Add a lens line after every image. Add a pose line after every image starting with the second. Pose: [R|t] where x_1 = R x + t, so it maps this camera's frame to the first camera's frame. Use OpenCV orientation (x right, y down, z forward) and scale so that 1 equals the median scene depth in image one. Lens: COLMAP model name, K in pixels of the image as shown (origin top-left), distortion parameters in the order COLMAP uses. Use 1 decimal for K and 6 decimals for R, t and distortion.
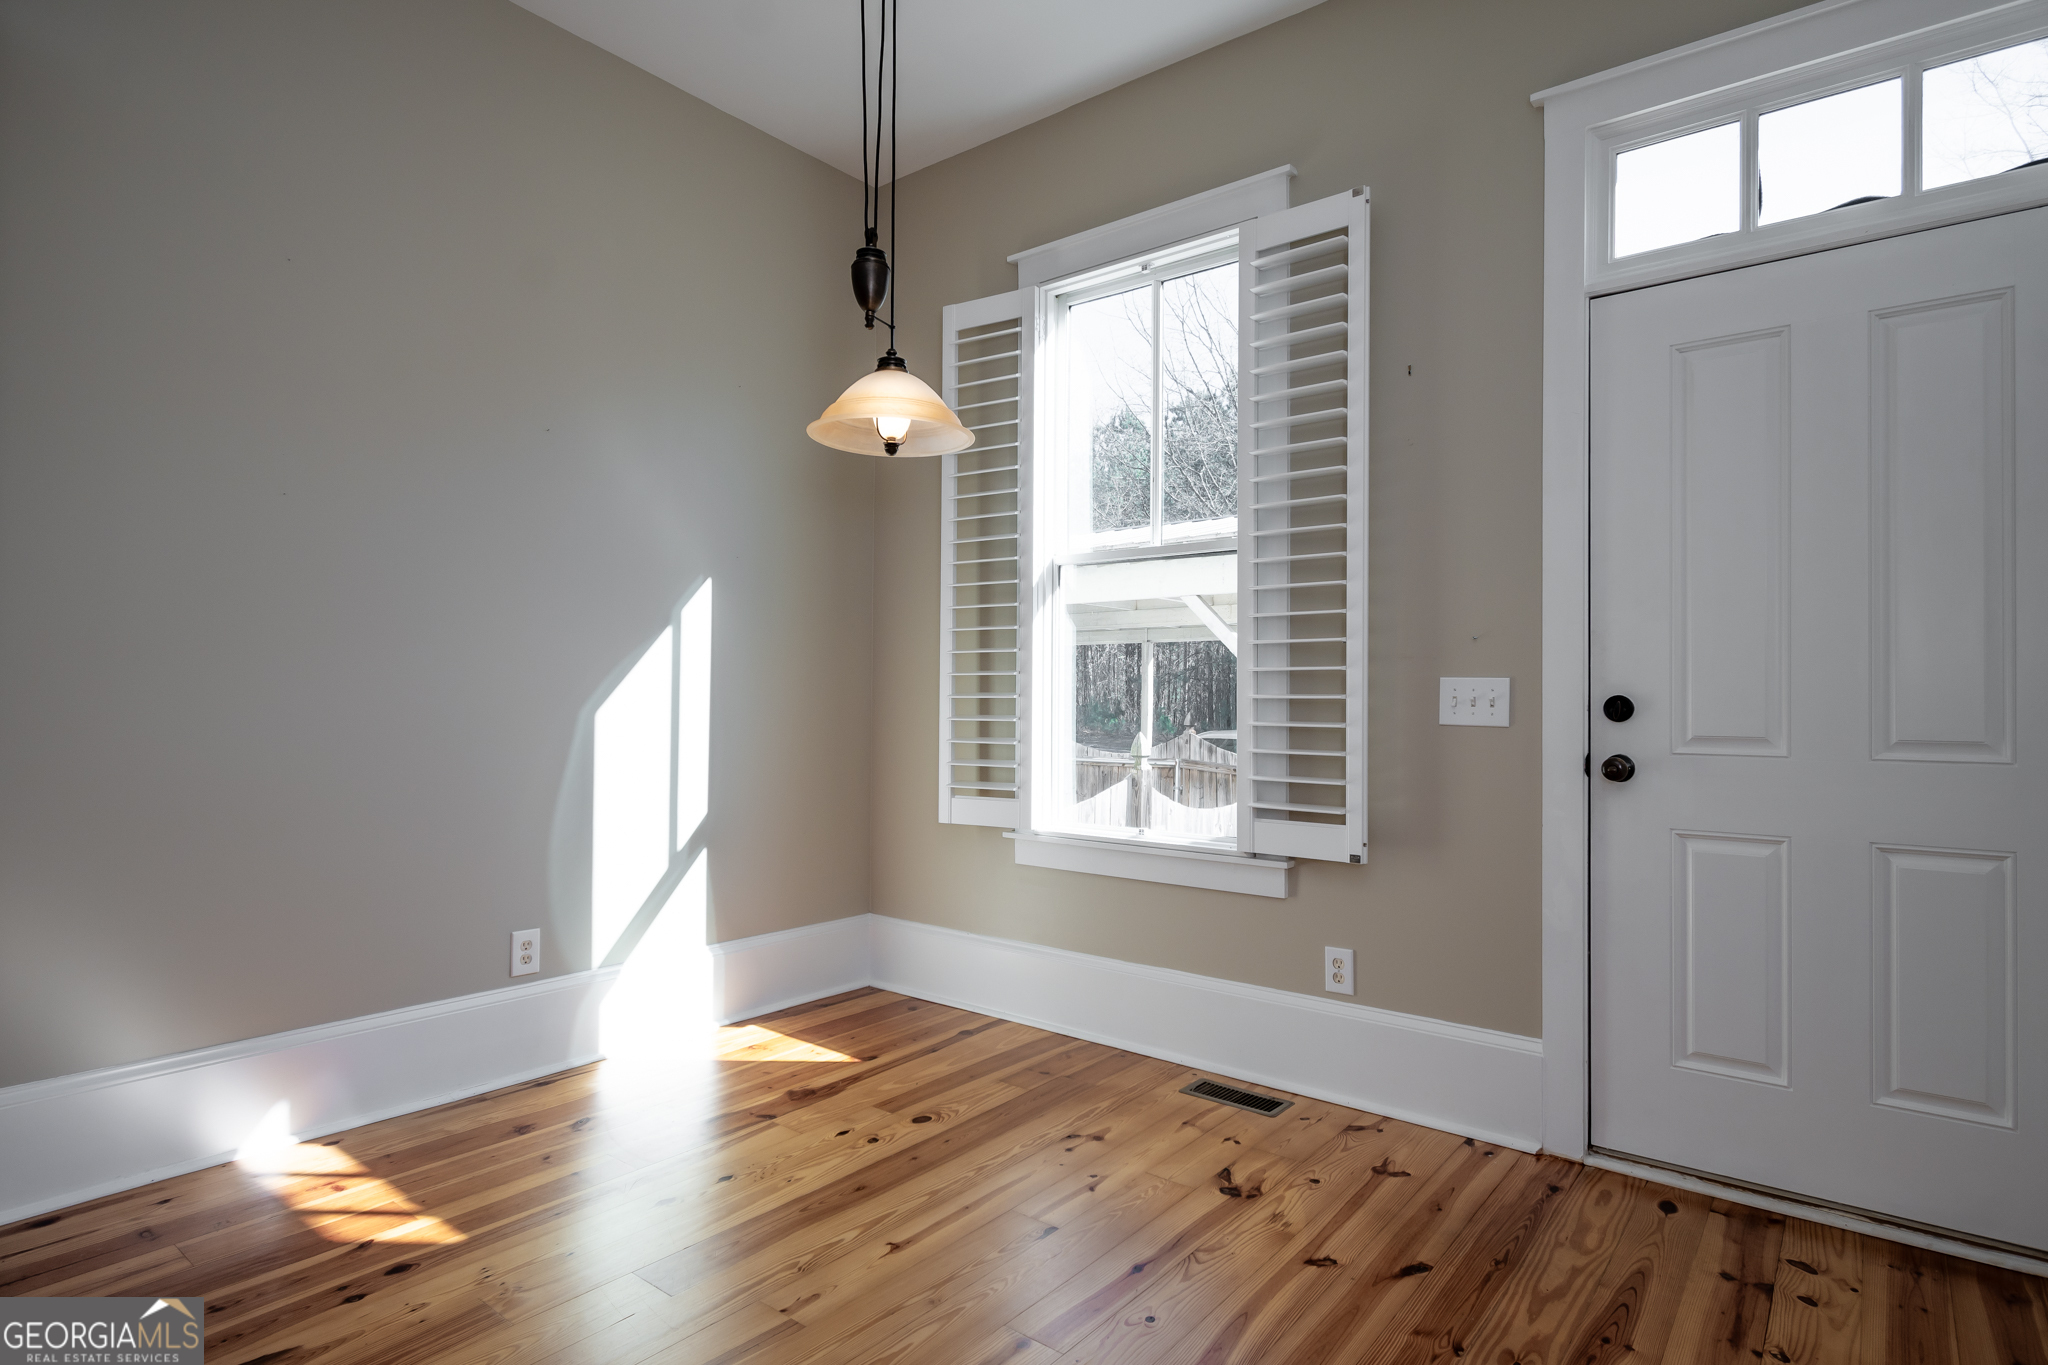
lens RADIAL K [[1077.2, 0, 1035.3], [0, 1077.2, 690.4], [0, 0, 1]] dist [0.001635, 0.003857]
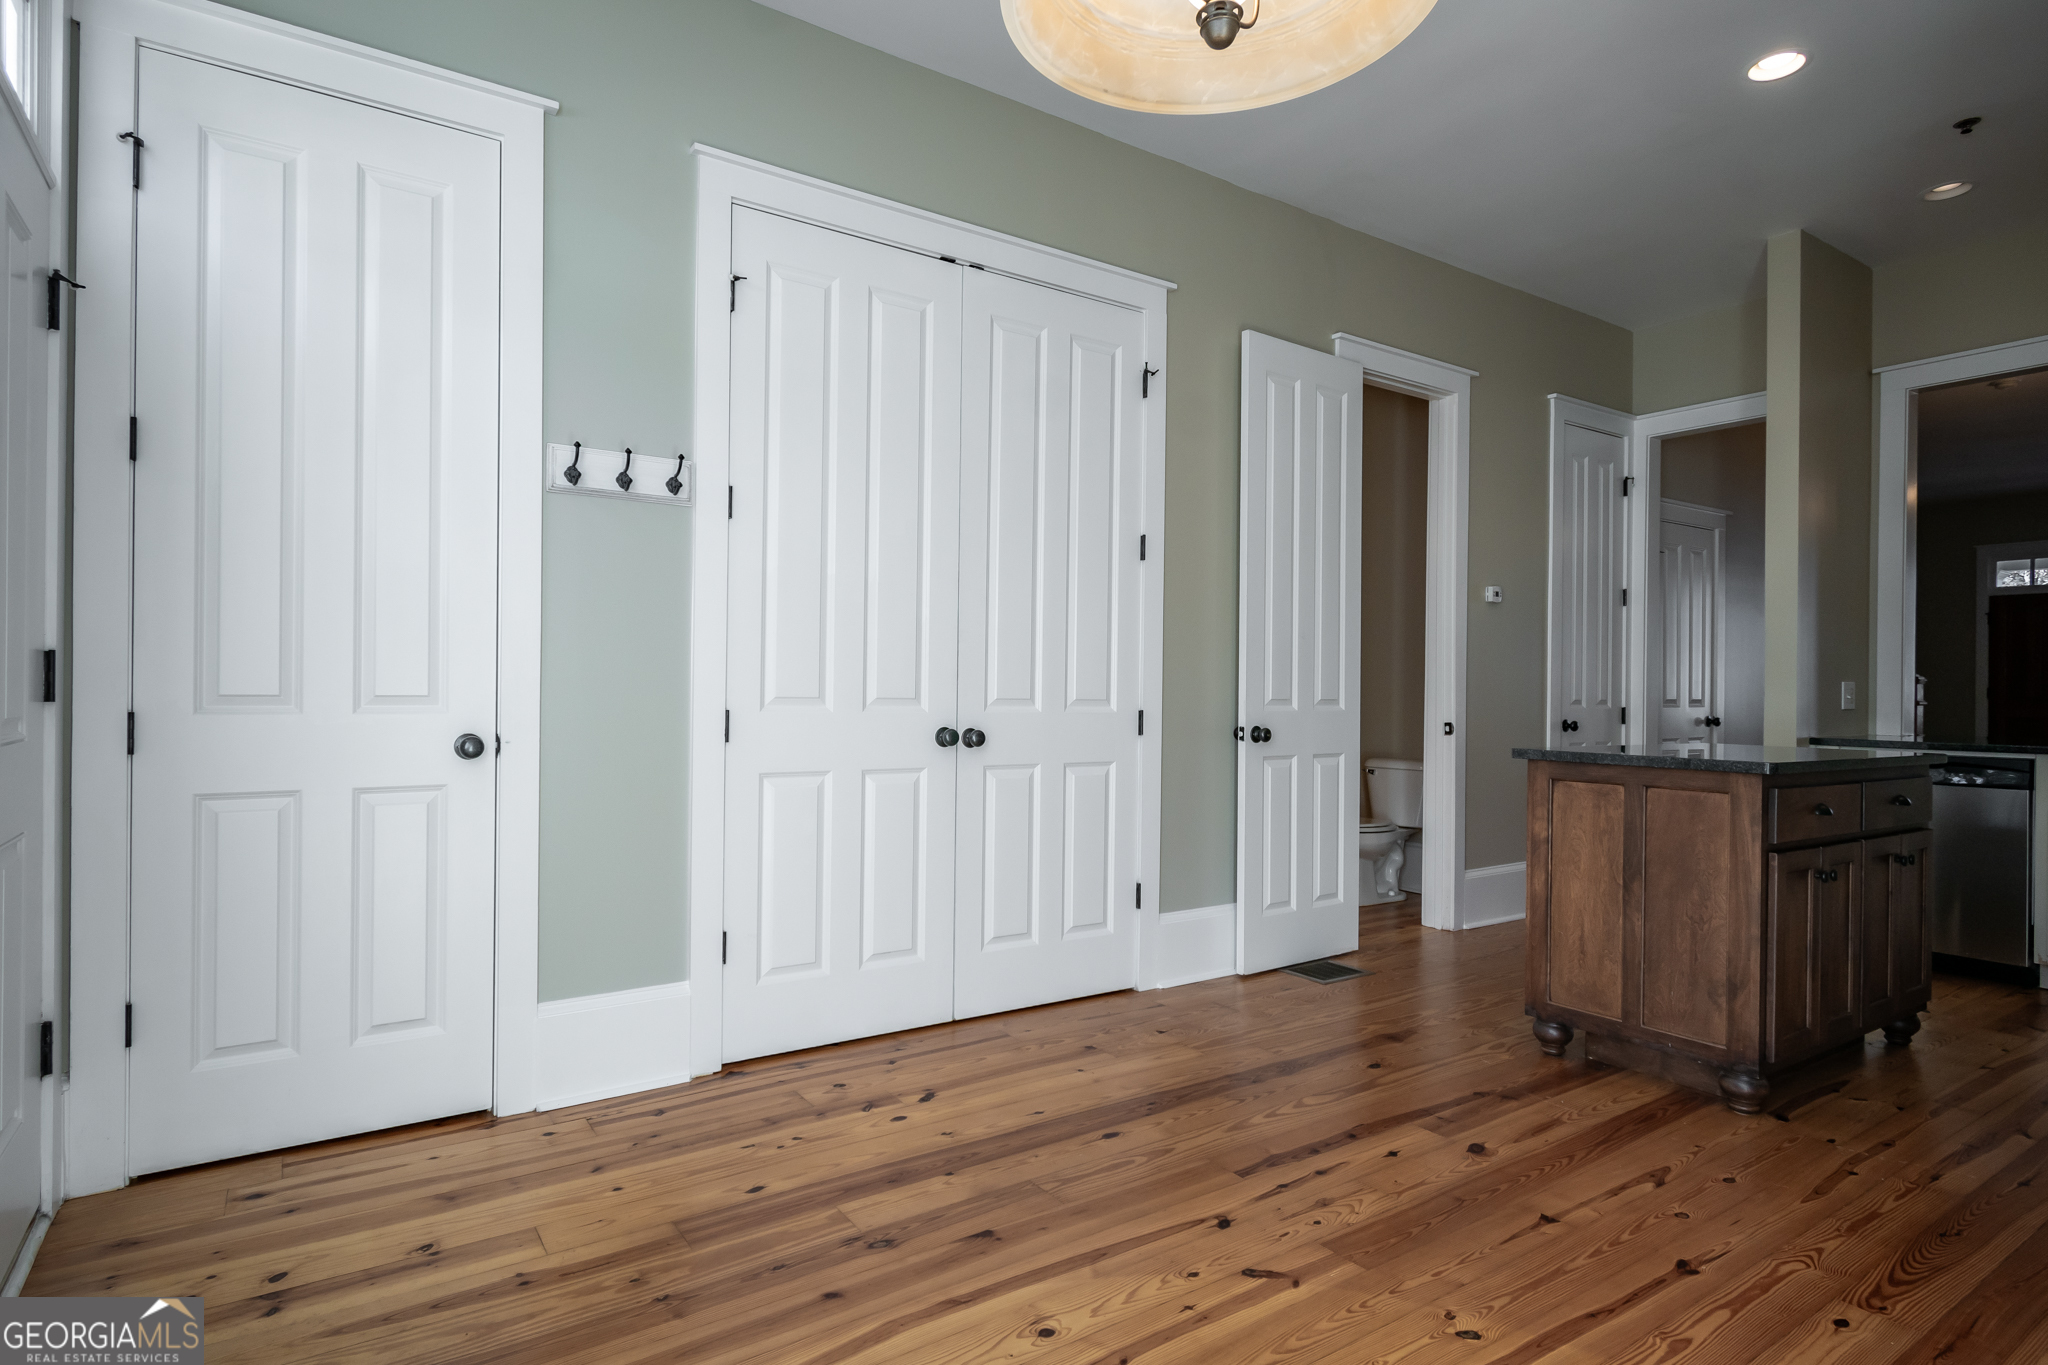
lens RADIAL K [[1077.2, 0, 1027.9], [0, 1077.2, 693.9], [0, 0, 1]] dist [0.001635, 0.003857]
pose [[-0.953002, -0.020104, 0.302297, -0.171443], [-0.021360, 0.999771, -0.000848, 0.009935], [-0.302211, -0.007265, -0.953213, 1.275037]]
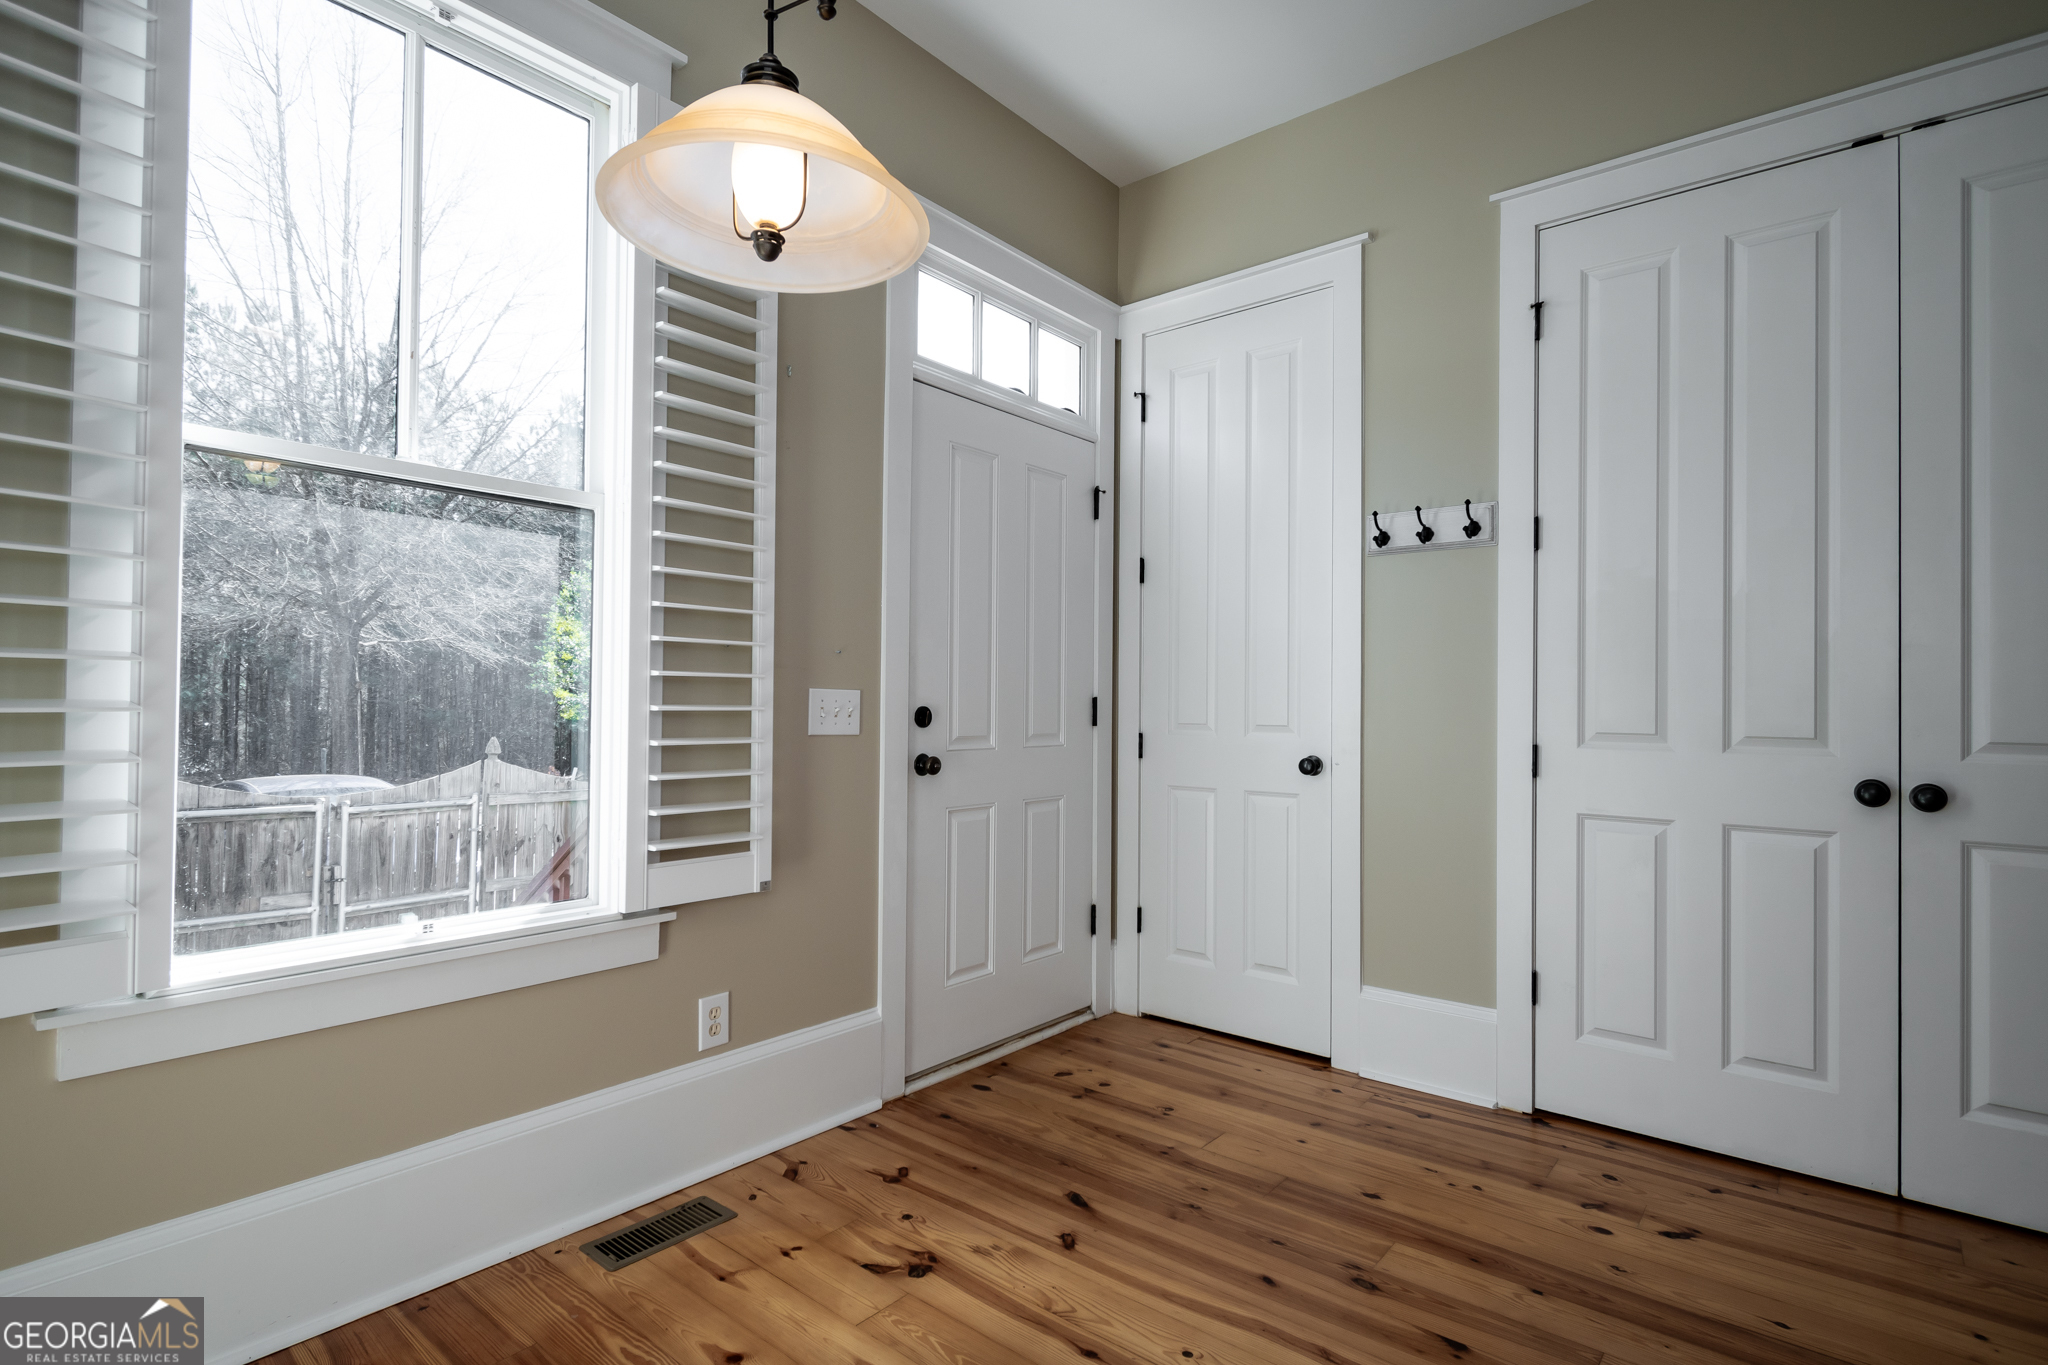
lens RADIAL K [[1004.5, 0, 1023.5], [0, 1004.5, 687.1], [0, 0, 1]] dist [0.007548, -0.004694]
pose [[0.028951, 0.005848, 0.999564, -0.574826], [-0.016637, 0.999847, -0.005368, -0.011860], [-0.999442, -0.016475, 0.029044, 0.794667]]
